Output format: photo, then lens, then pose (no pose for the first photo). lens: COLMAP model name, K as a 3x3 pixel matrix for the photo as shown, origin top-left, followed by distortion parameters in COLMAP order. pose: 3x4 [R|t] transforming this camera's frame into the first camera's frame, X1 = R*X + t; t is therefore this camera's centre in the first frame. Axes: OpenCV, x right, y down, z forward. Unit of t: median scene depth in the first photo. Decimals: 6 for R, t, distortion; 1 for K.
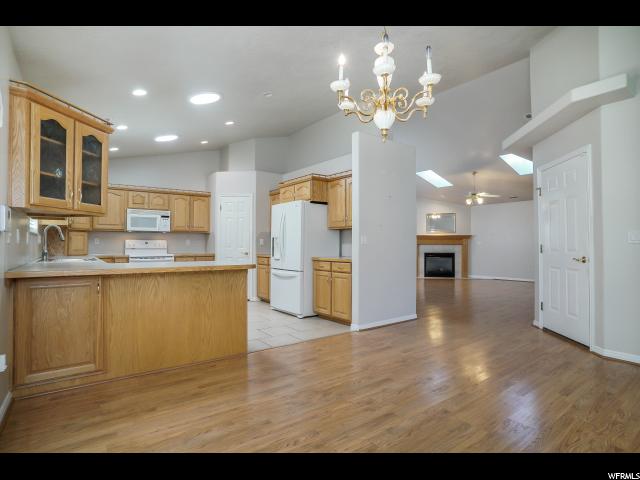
lens RADIAL K [[335.2, 0, 317.8], [0, 335.2, 238.9], [0, 0, 1]] dist [-0.070934, 0.037004]
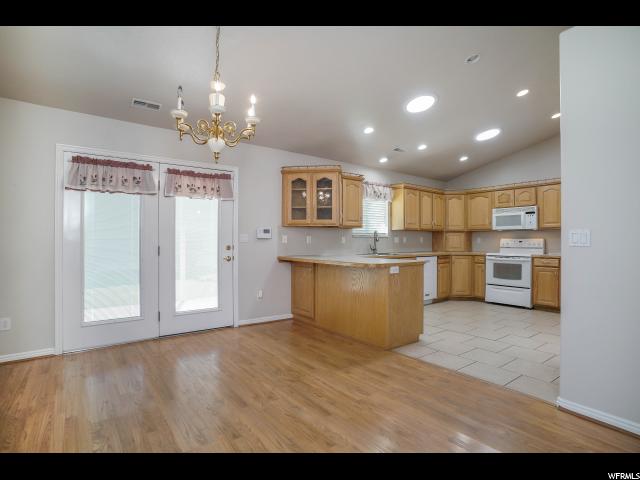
lens RADIAL K [[335.2, 0, 317.8], [0, 335.2, 238.9], [0, 0, 1]] dist [-0.070934, 0.037004]
pose [[0.006938, -0.006065, -0.999958, 0.533188], [0.016207, 0.999851, -0.005952, 0.000656], [0.999845, -0.016165, 0.007036, 0.508071]]
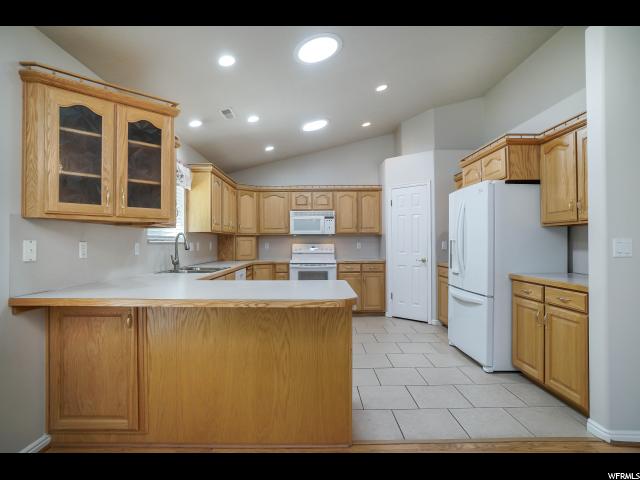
lens RADIAL K [[335.2, 0, 317.8], [0, 335.2, 238.9], [0, 0, 1]] dist [-0.070934, 0.037004]
pose [[0.801818, -0.012265, -0.597443, 0.059465], [0.016283, 0.999867, 0.001327, -0.014299], [0.597347, -0.010792, 0.801910, 0.326999]]
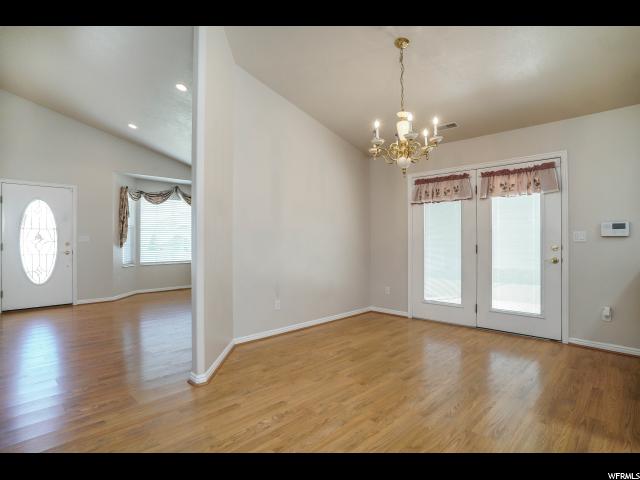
lens RADIAL K [[345.2, 0, 320.0], [0, 345.2, 240.0], [0, 0, 1]] dist [-0.058877, 0.001312]
pose [[-0.988077, 0.001899, -0.153950, 0.306424], [0.004832, 0.999814, -0.018683, 0.008605], [0.153886, -0.019204, -0.987902, 0.923390]]
